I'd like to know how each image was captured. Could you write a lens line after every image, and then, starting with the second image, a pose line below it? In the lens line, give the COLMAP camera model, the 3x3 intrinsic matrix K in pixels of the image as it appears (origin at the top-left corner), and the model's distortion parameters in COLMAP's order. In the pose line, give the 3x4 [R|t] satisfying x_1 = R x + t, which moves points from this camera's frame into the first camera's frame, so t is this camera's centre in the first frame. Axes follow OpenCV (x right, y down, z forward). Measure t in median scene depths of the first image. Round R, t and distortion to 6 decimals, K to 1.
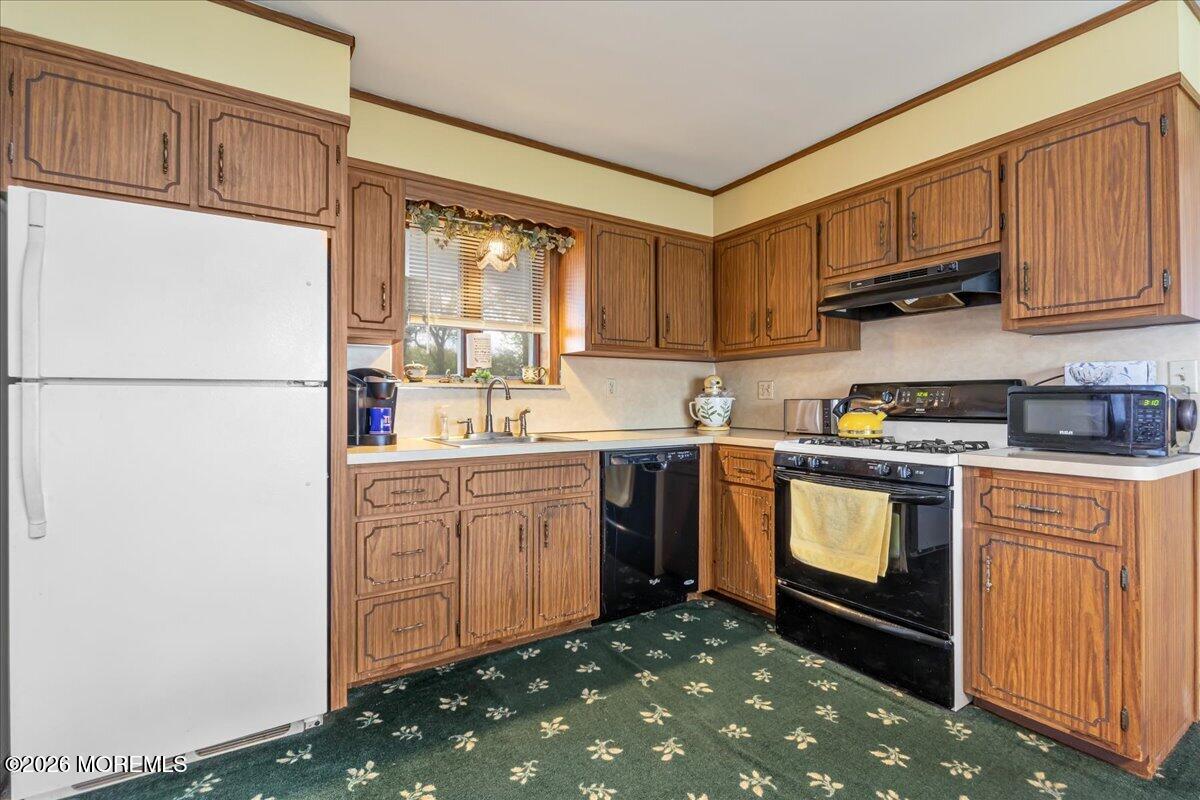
lens RADIAL K [[529.7, 0, 604.2], [0, 529.7, 402.6], [0, 0, 1]] dist [-0.021157, 0.000339]
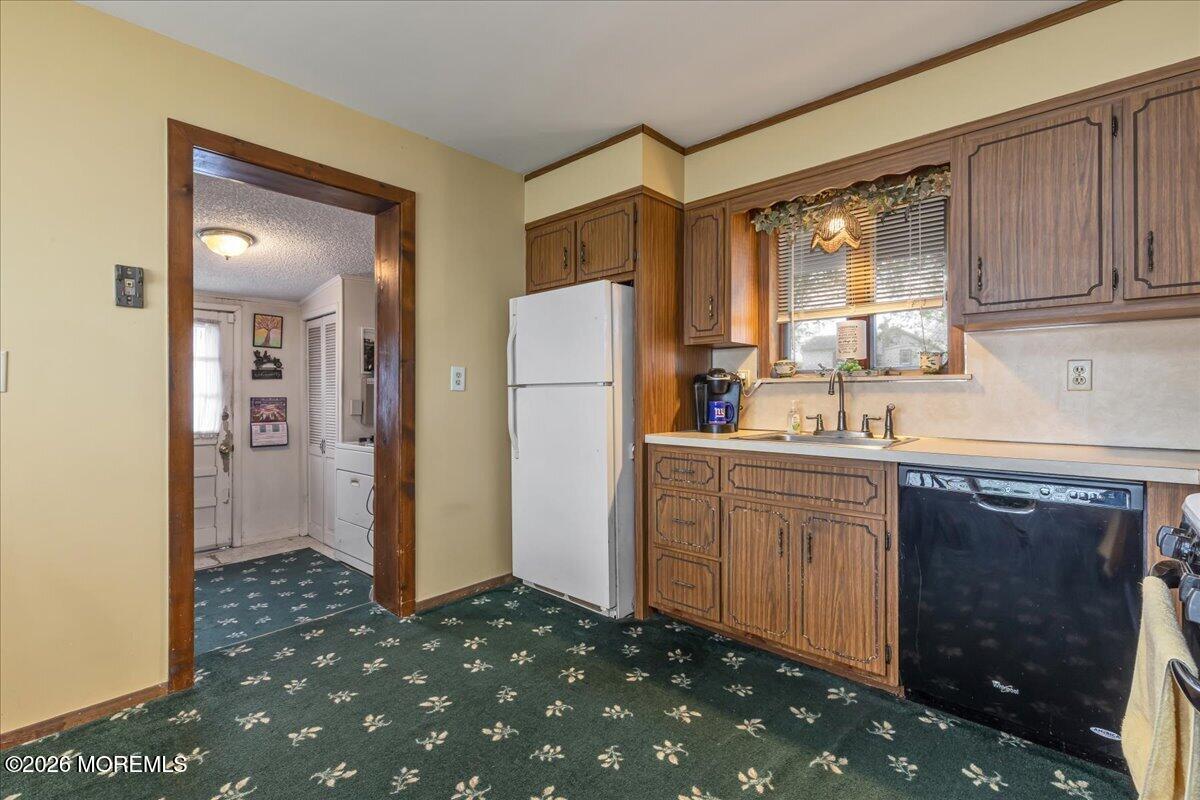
lens RADIAL K [[548.3, 0, 604.3], [0, 548.3, 397.6], [0, 0, 1]] dist [0.004032, -0.001627]
pose [[0.248332, 0.004959, -0.968662, 0.748281], [-0.005192, 0.999979, 0.003789, -0.002739], [0.968661, 0.004088, 0.248353, 0.478797]]
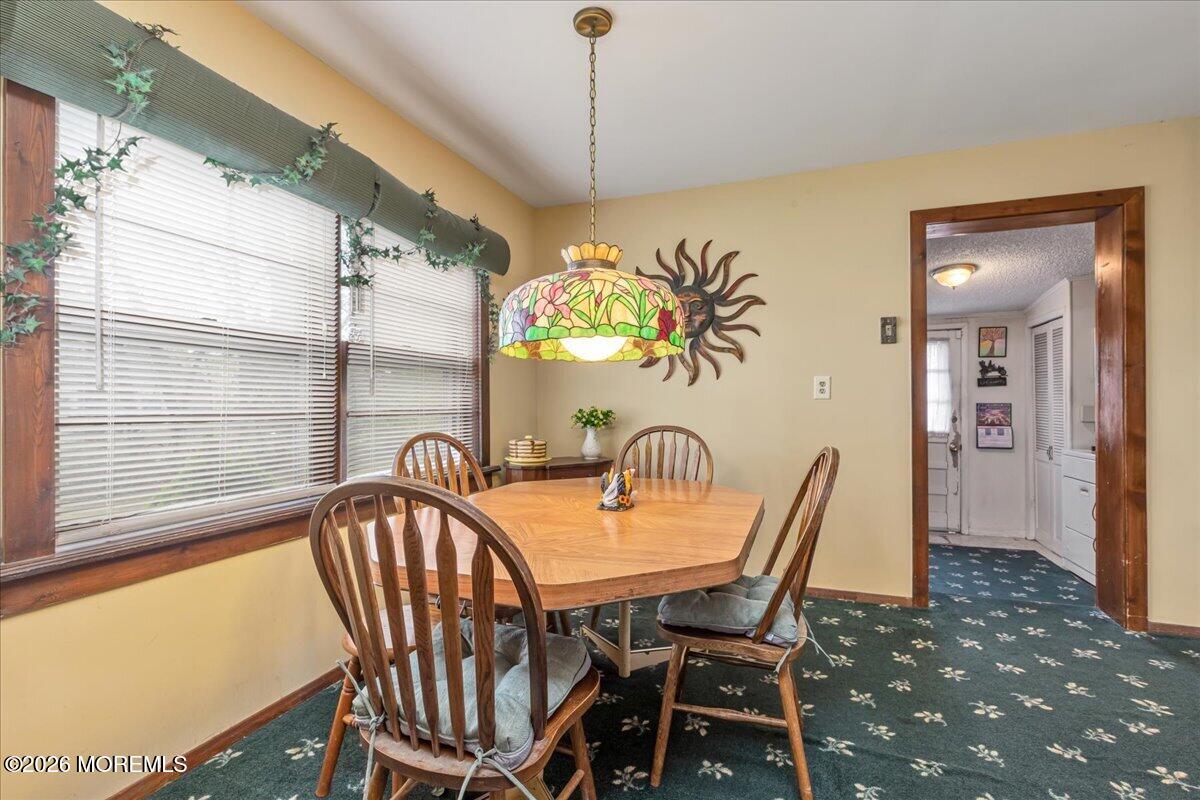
lens RADIAL K [[548.3, 0, 603.1], [0, 548.3, 396.3], [0, 0, 1]] dist [0.004032, -0.001627]
pose [[-0.800625, -0.004605, -0.599148, 0.908808], [-0.001462, 0.999982, -0.005733, -0.002276], [0.599164, -0.003714, -0.800617, 0.548029]]
